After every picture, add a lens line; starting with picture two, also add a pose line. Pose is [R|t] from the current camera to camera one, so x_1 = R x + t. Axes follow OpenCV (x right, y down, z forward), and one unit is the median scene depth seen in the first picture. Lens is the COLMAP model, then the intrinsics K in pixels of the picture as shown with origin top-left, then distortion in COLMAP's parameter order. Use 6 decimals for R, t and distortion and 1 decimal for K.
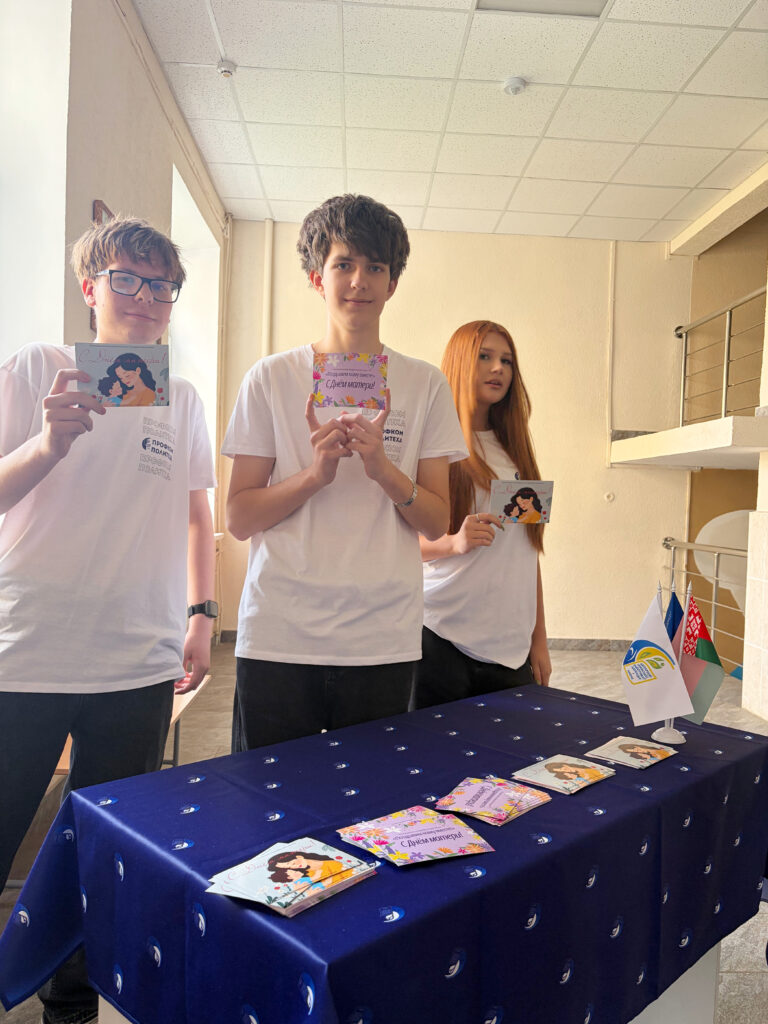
lens RADIAL K [[789.9, 0, 384.0], [0, 789.9, 512.0], [0, 0, 1]] dist [0.004001, 0.005321]
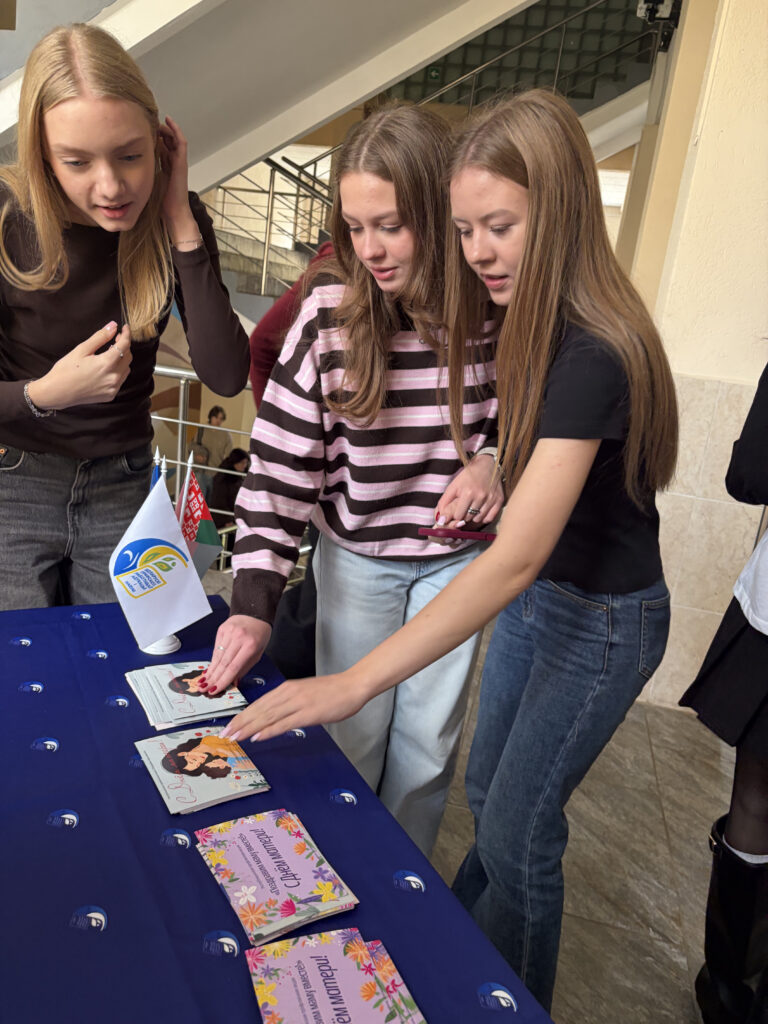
lens RADIAL K [[789.9, 0, 384.0], [0, 789.9, 512.0], [0, 0, 1]] dist [0.004001, 0.005321]
pose [[0.267142, -0.245348, 0.931901, -0.298838], [-0.105594, 0.953770, 0.281375, -0.093655], [-0.957855, -0.173570, 0.228884, 0.635298]]
